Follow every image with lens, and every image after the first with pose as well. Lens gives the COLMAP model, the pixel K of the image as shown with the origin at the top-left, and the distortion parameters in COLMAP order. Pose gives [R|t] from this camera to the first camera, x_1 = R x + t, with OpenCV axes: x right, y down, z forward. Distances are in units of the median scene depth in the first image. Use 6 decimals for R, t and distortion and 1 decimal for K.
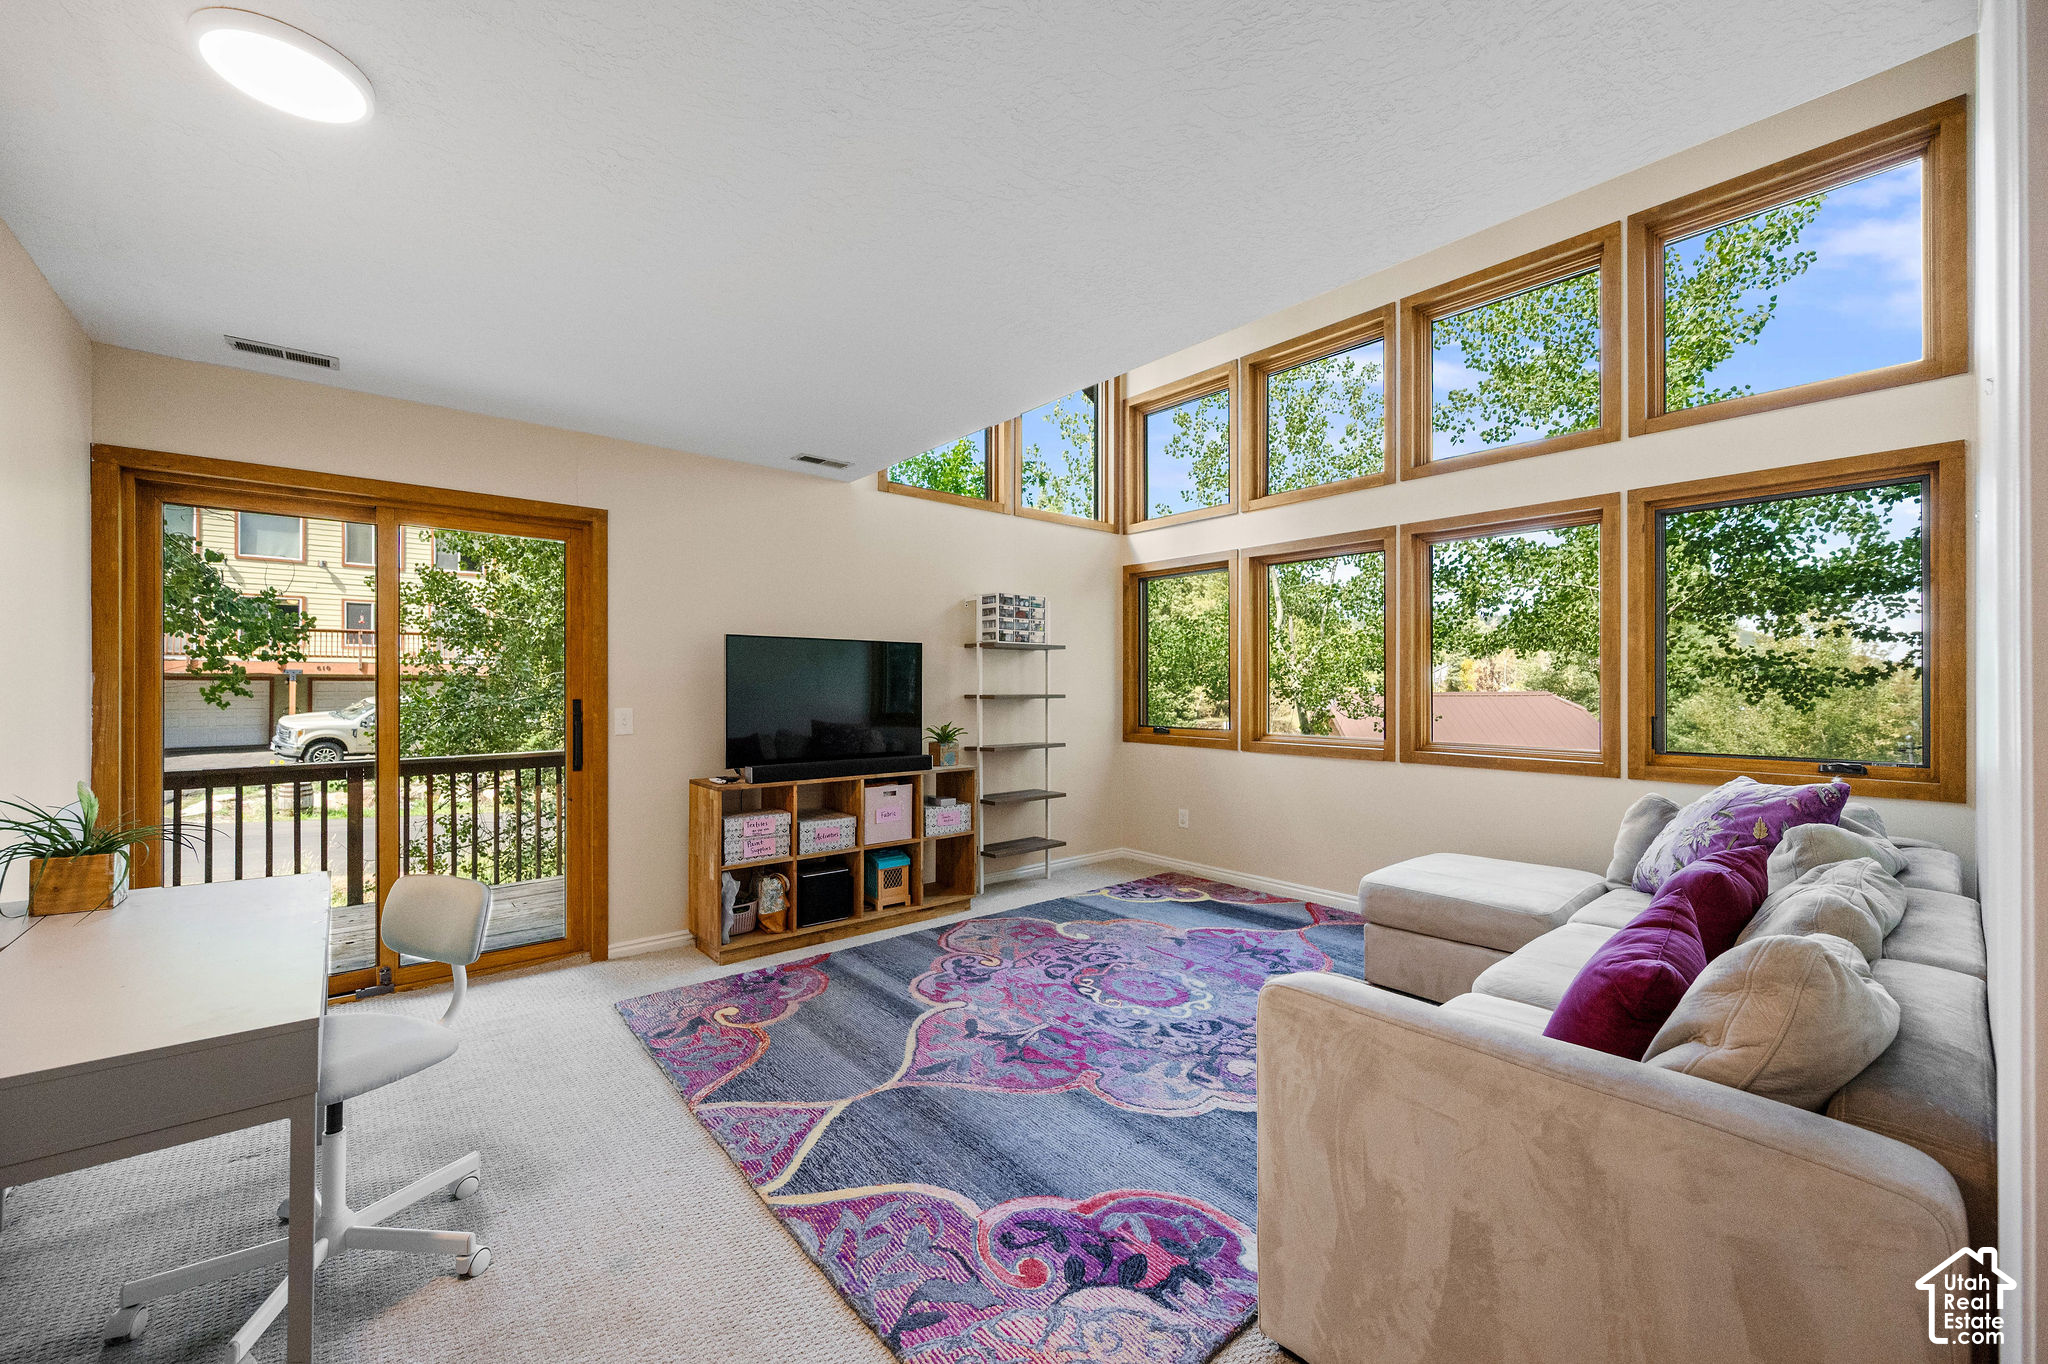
lens RADIAL K [[800.2, 0, 1029.1], [0, 800.2, 687.3], [0, 0, 1]] dist [-0.001942, -0.000783]
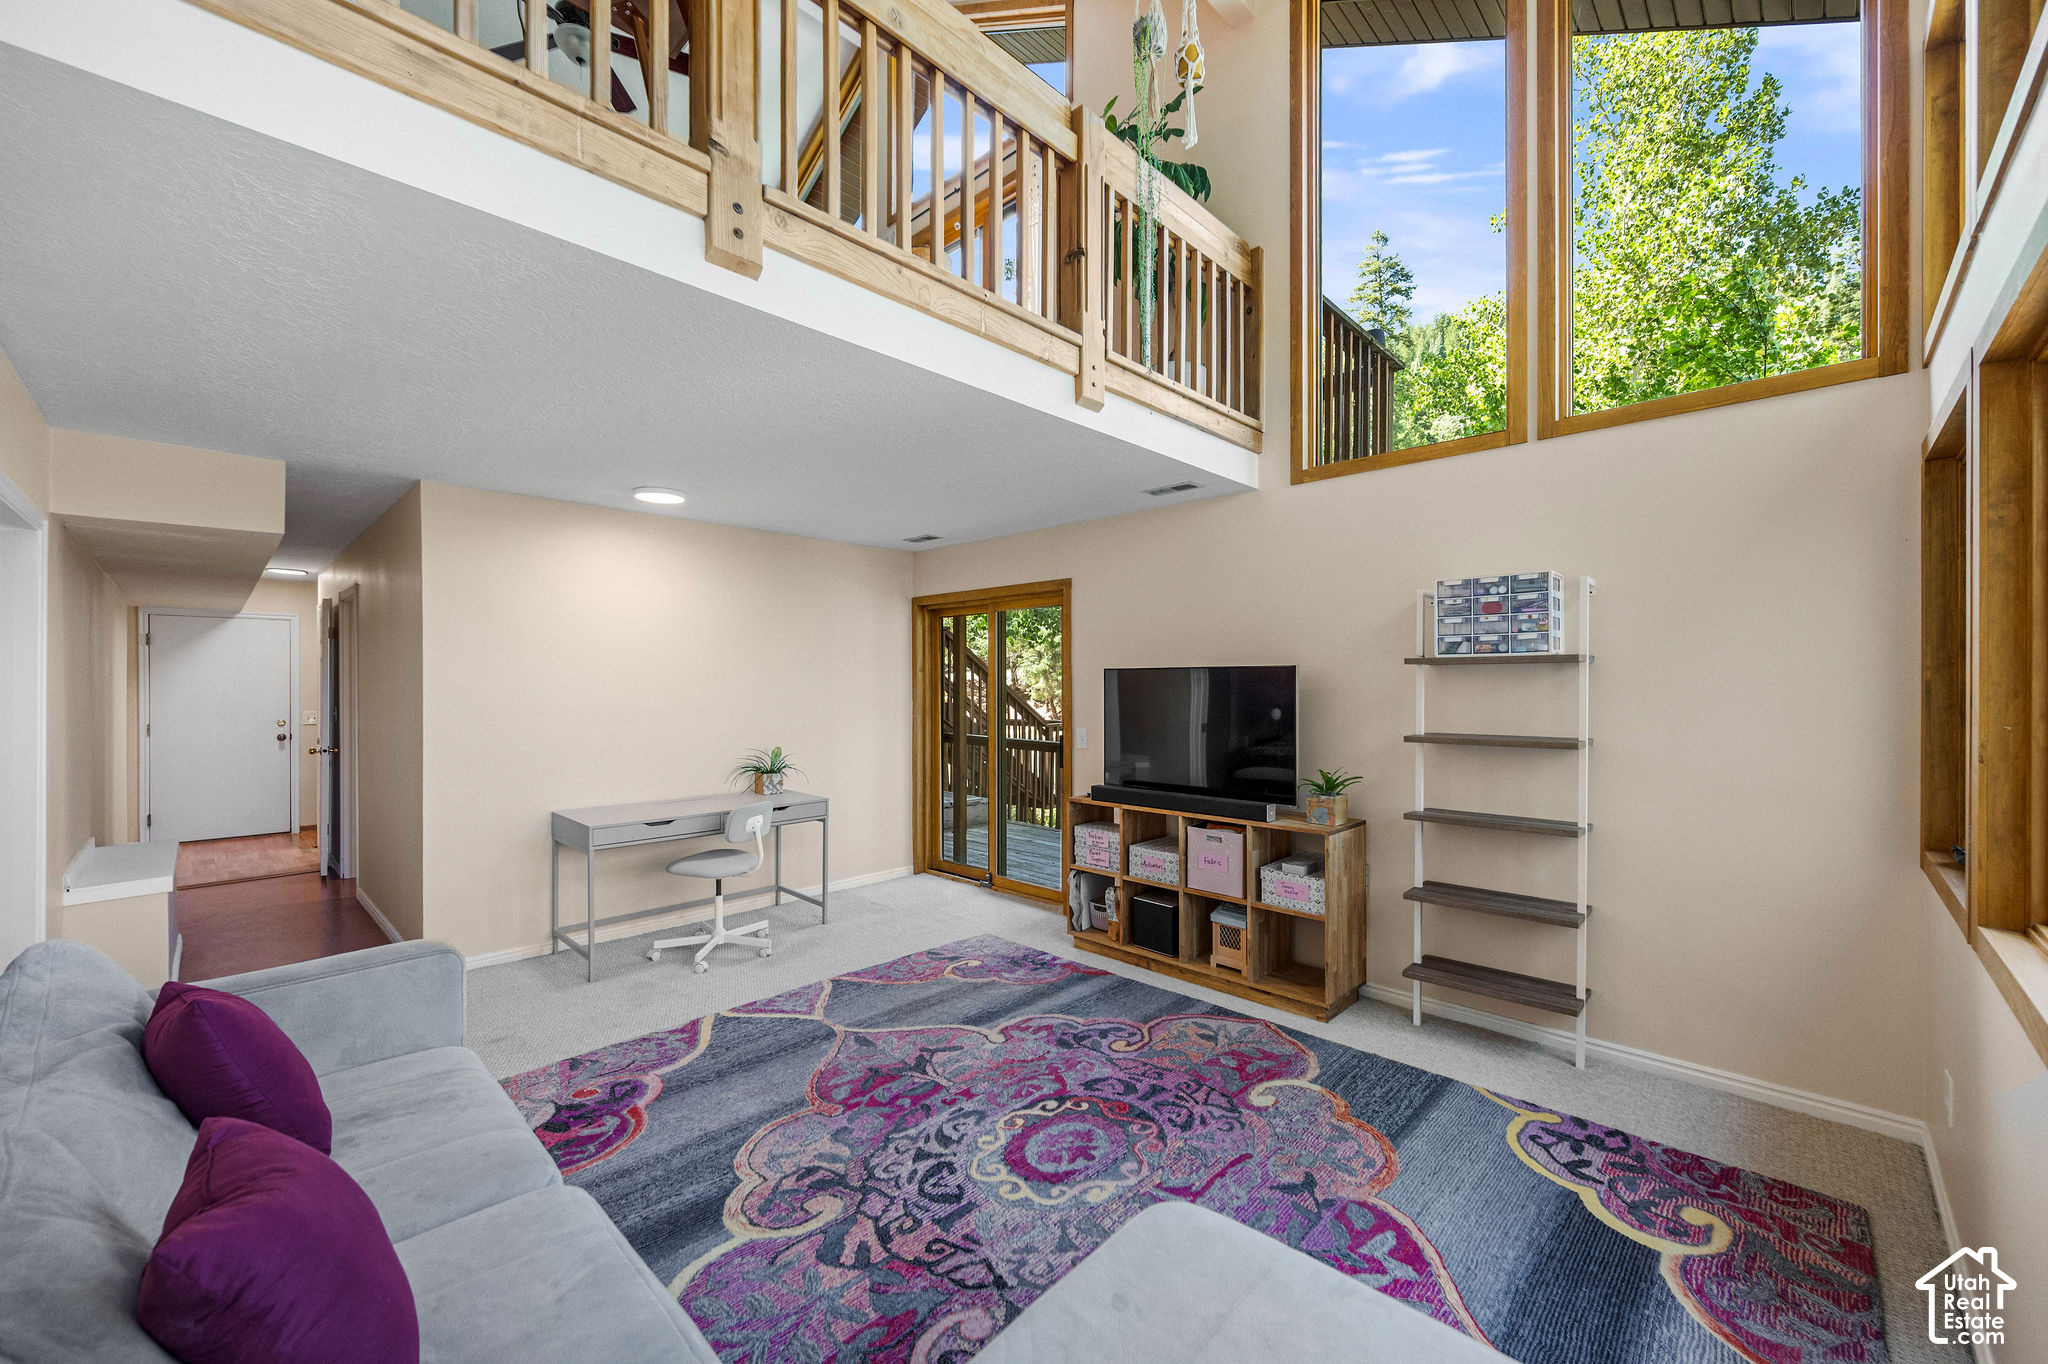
lens RADIAL K [[800.2, 0, 1030.5], [0, 800.2, 681.7], [0, 0, 1]] dist [-0.001942, -0.000783]
pose [[0.093215, -0.002910, -0.995642, 0.802925], [0.000632, 0.999996, -0.002863, -0.046042], [0.995646, -0.000363, 0.093216, 0.823357]]
